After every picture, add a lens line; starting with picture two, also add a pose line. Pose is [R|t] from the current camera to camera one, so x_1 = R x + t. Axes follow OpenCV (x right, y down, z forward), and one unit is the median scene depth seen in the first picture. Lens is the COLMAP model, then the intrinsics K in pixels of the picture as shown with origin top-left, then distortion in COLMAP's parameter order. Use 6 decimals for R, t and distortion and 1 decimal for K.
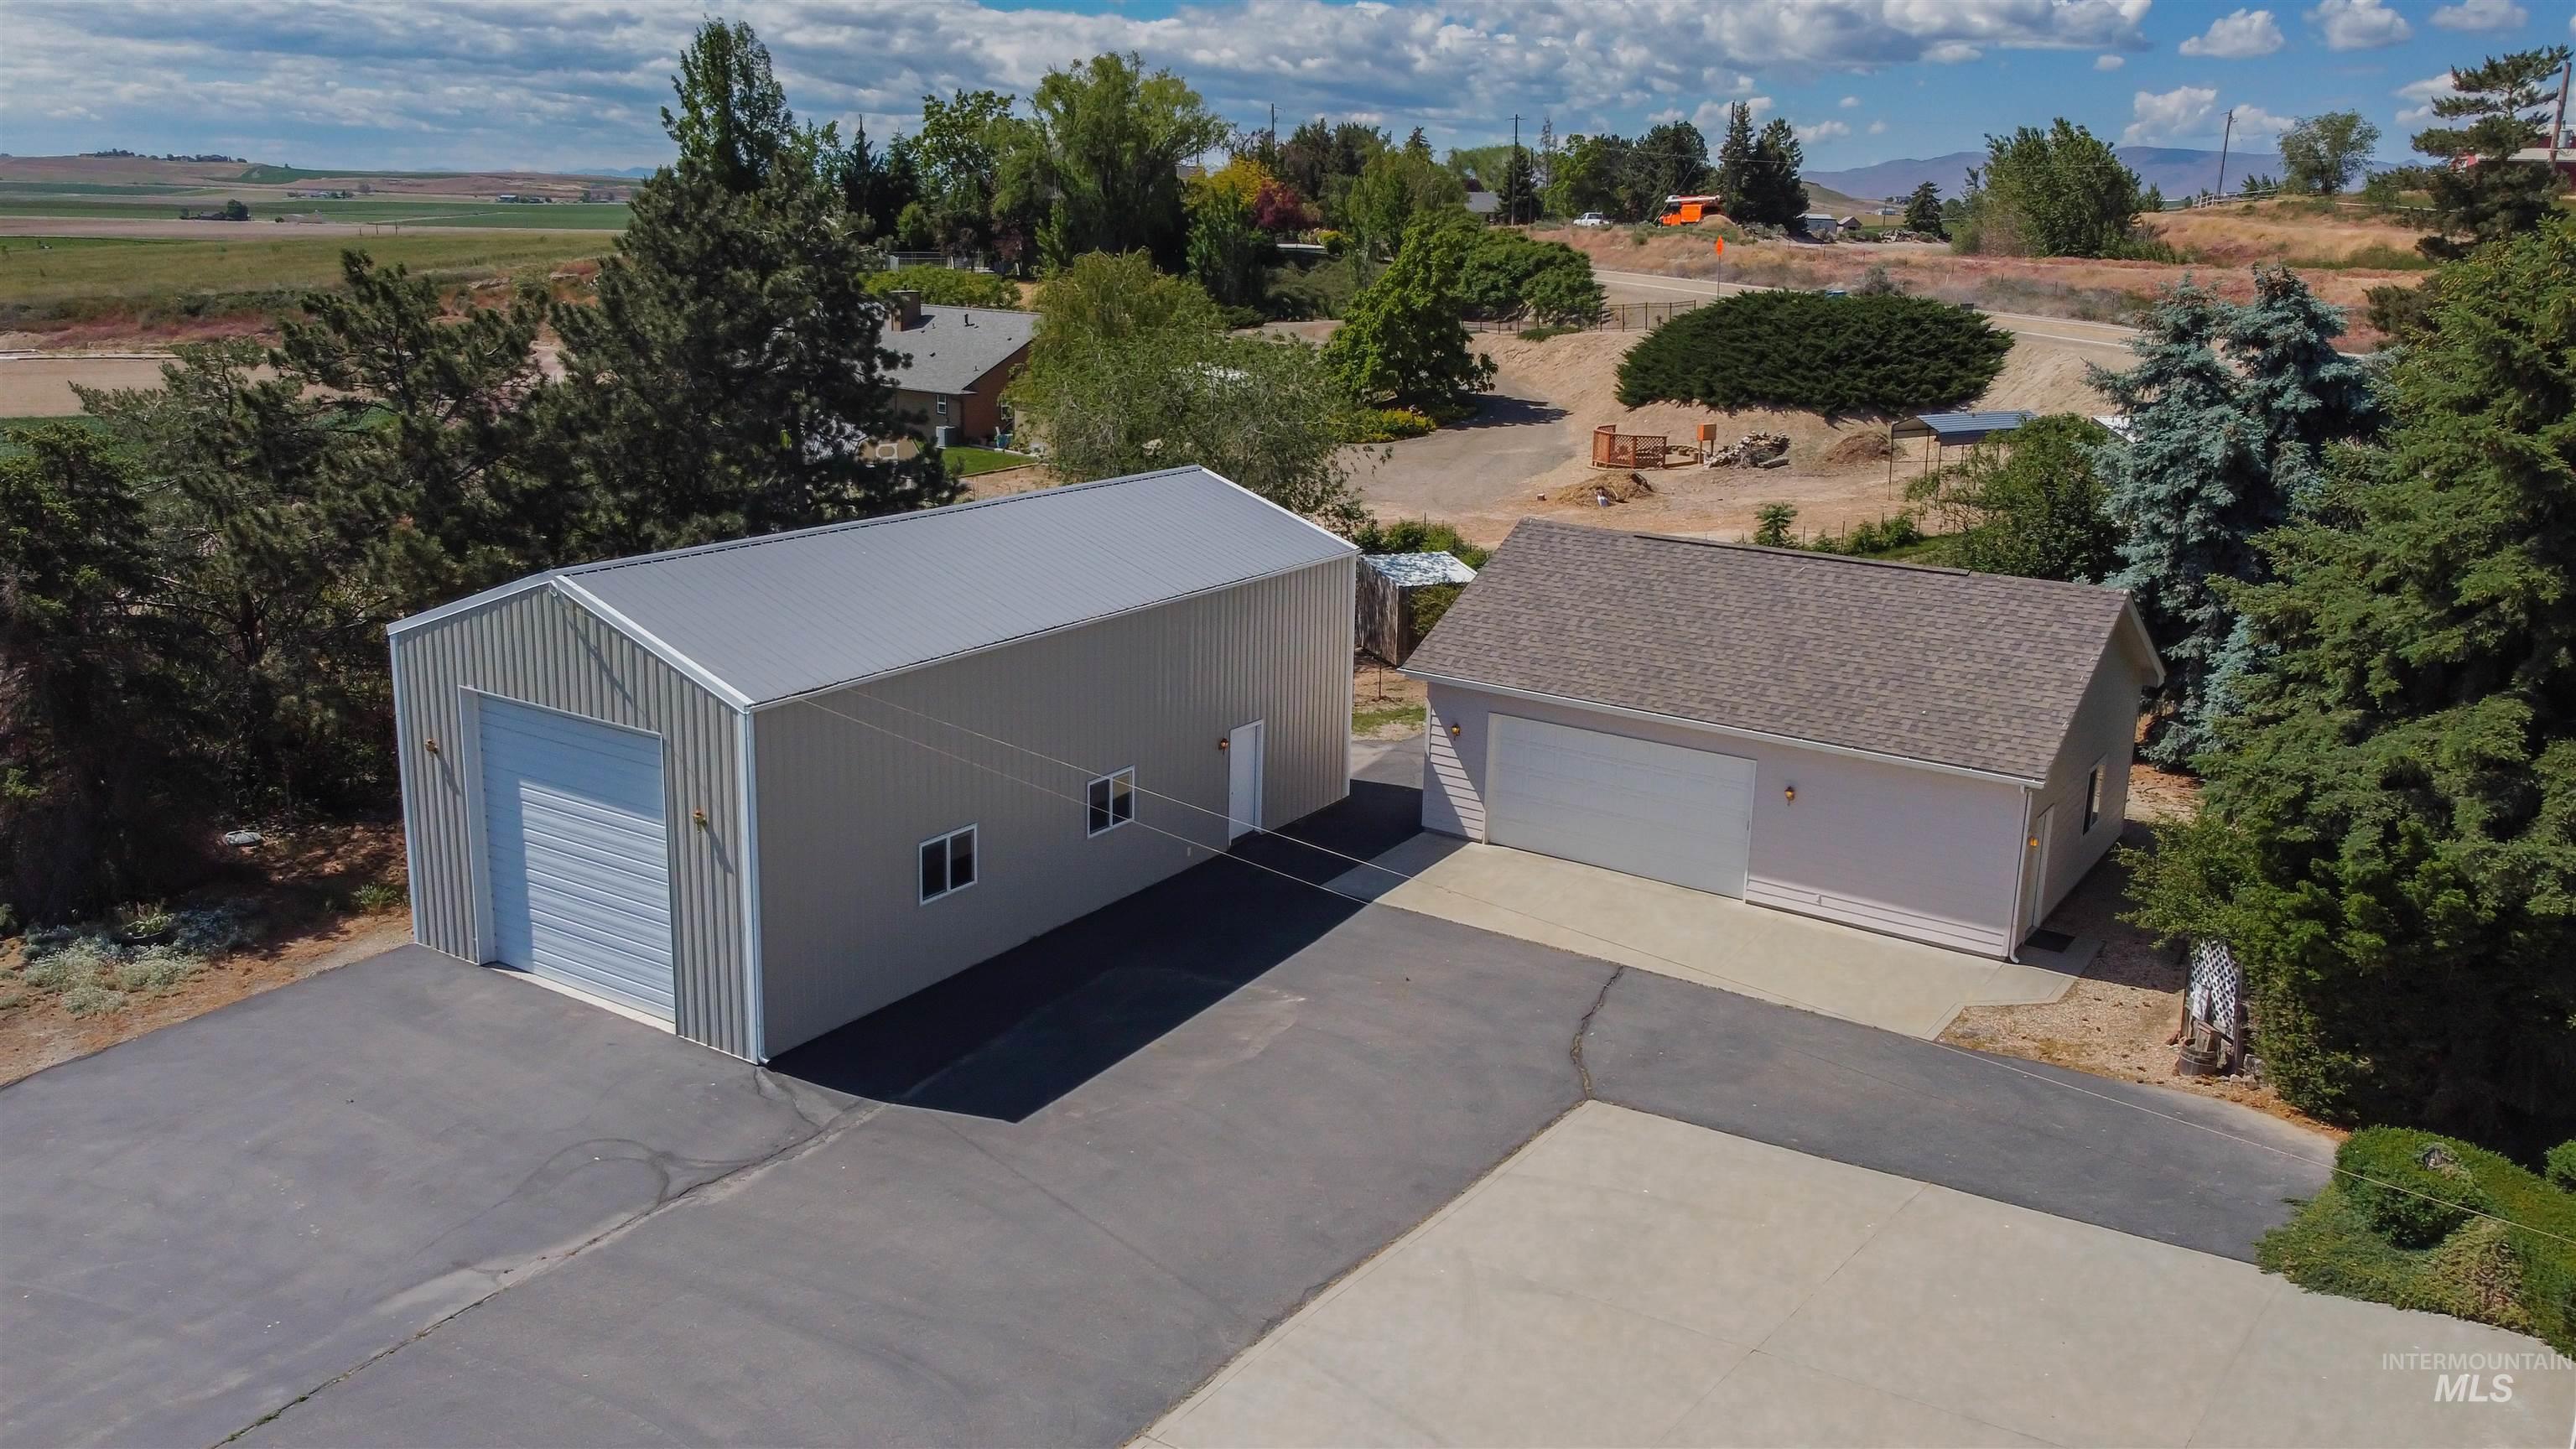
lens RADIAL K [[1922.2, 0, 1288.0], [0, 1922.2, 724.5], [0, 0, 1]] dist [0.005656, 0.001034]
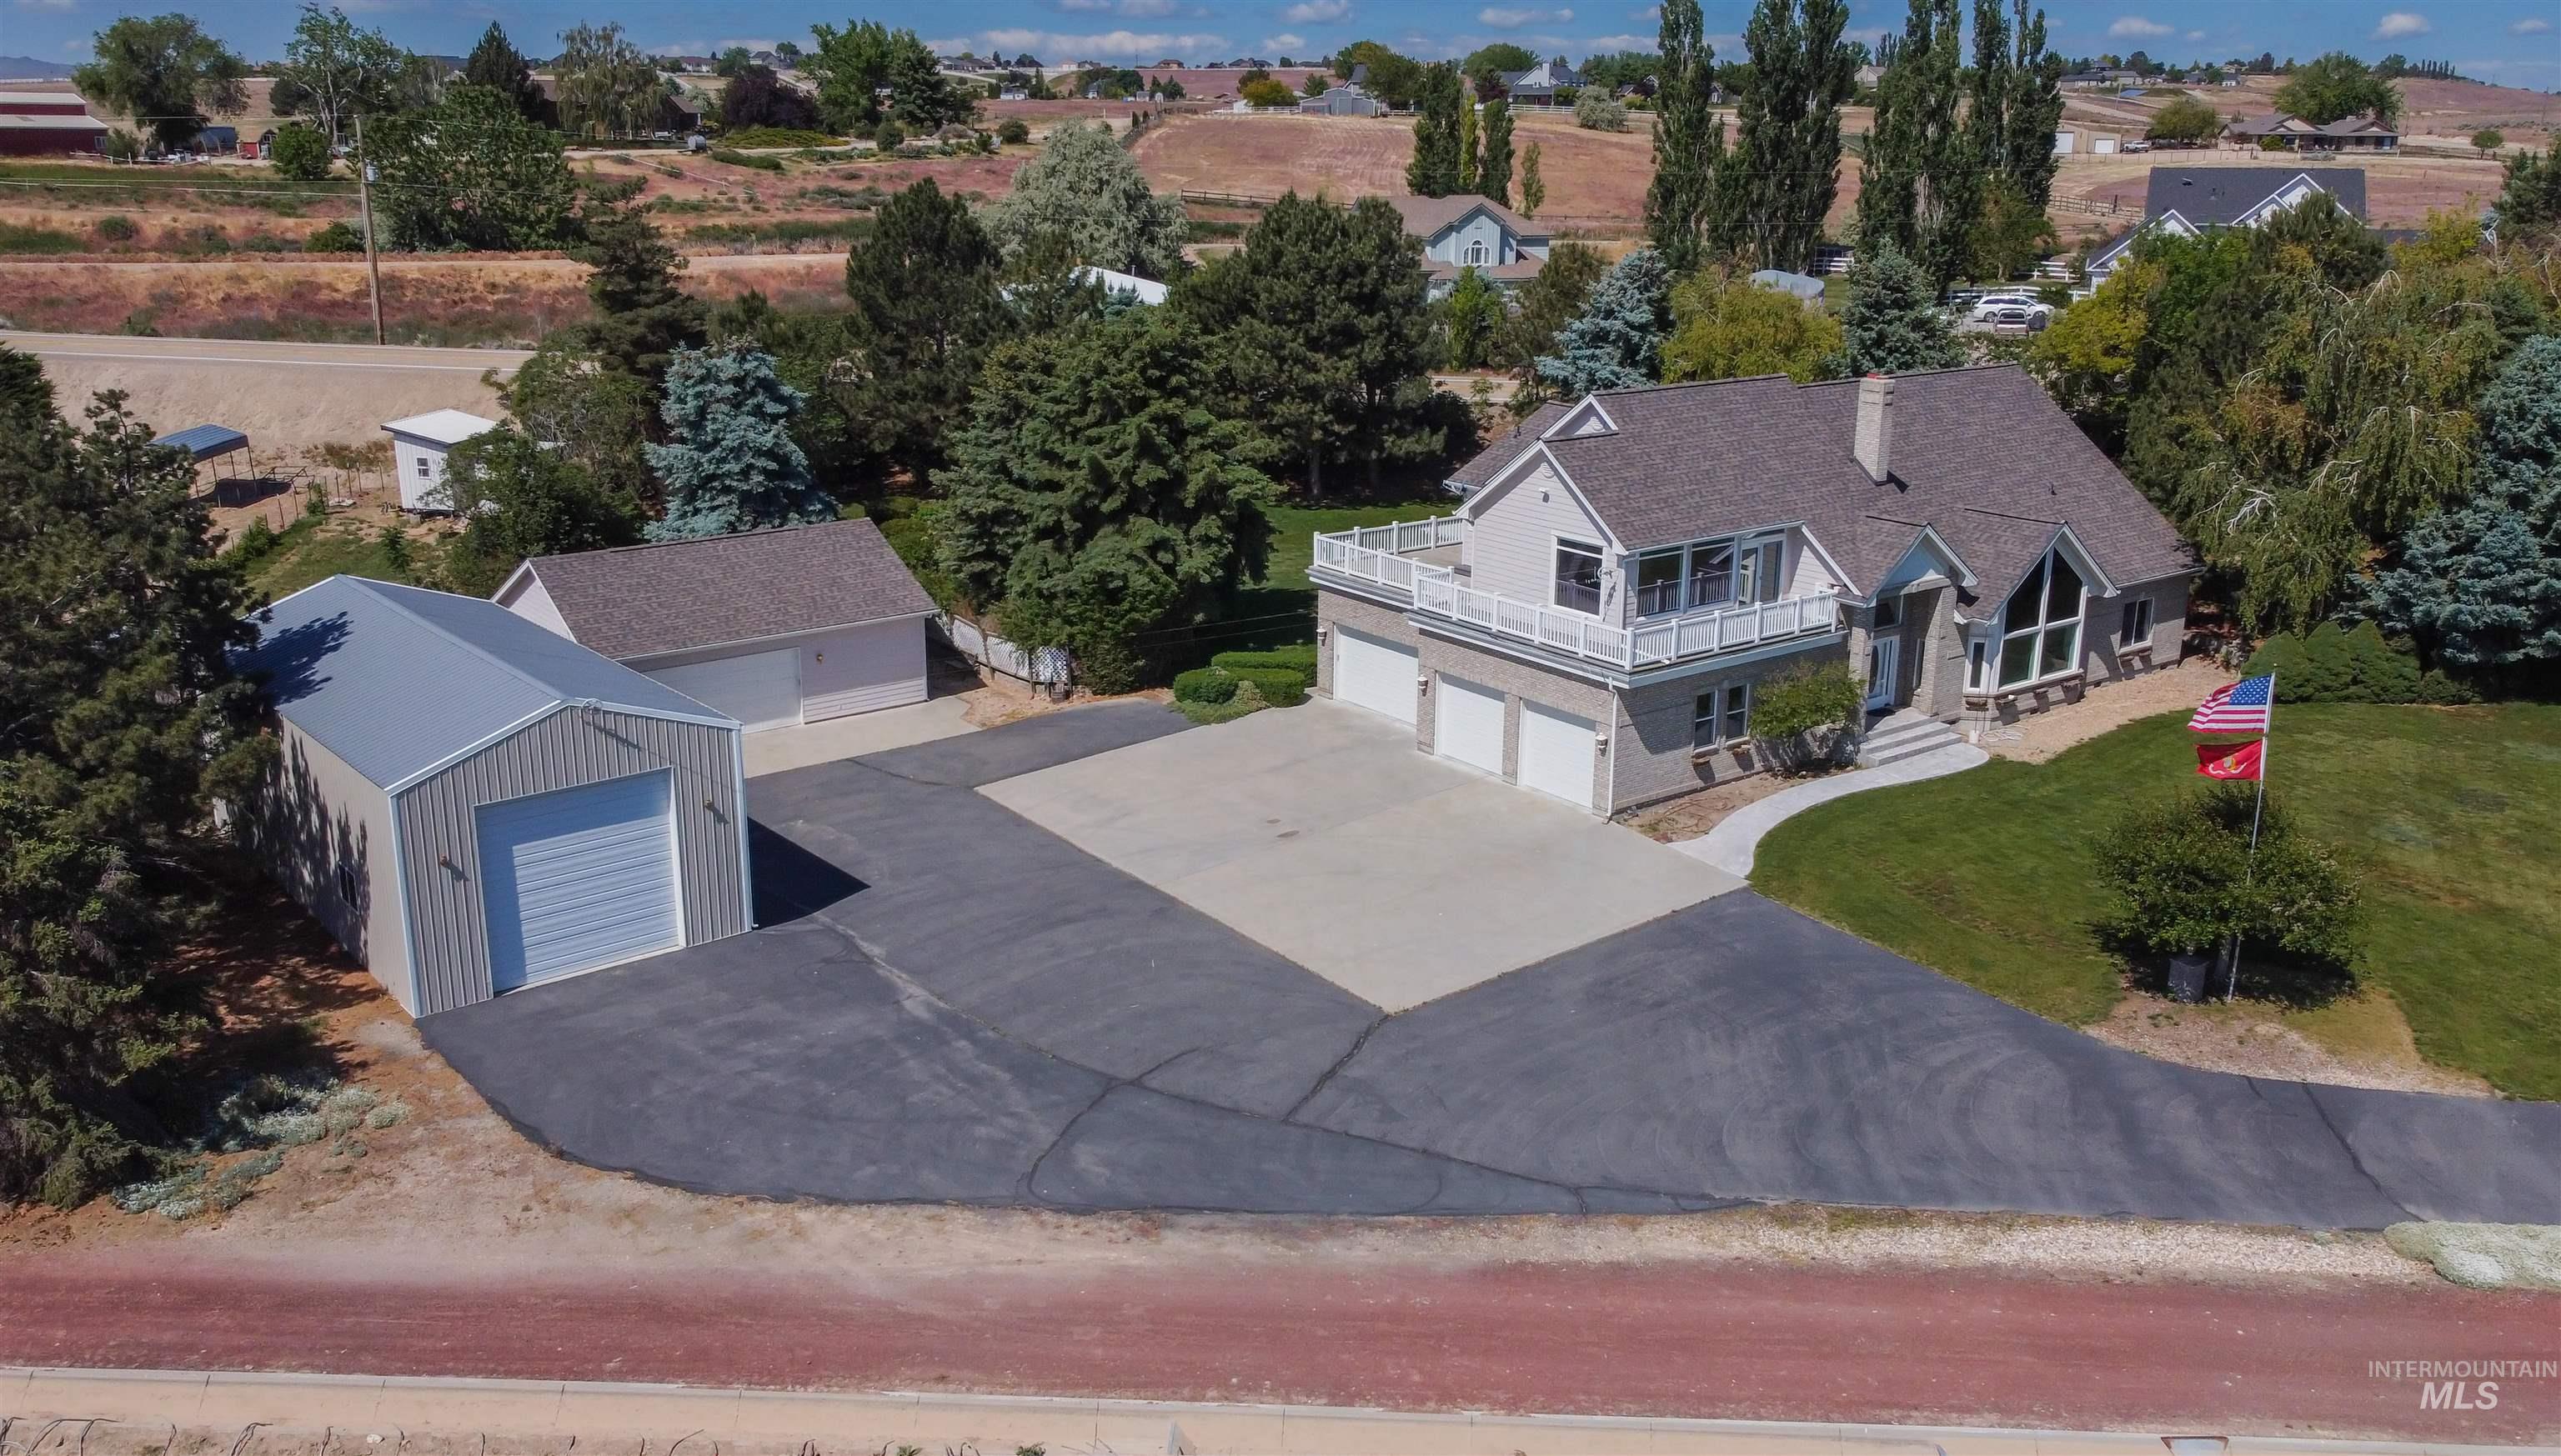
lens RADIAL K [[1855.9, 0, 1280.5], [0, 1855.9, 728.0], [0, 0, 1]] dist [0.001910, 0.000551]
pose [[0.308371, -0.307393, 0.900231, -1.502688], [0.235699, 0.941531, 0.240758, -0.273404], [-0.921604, 0.137941, 0.362794, -0.082144]]
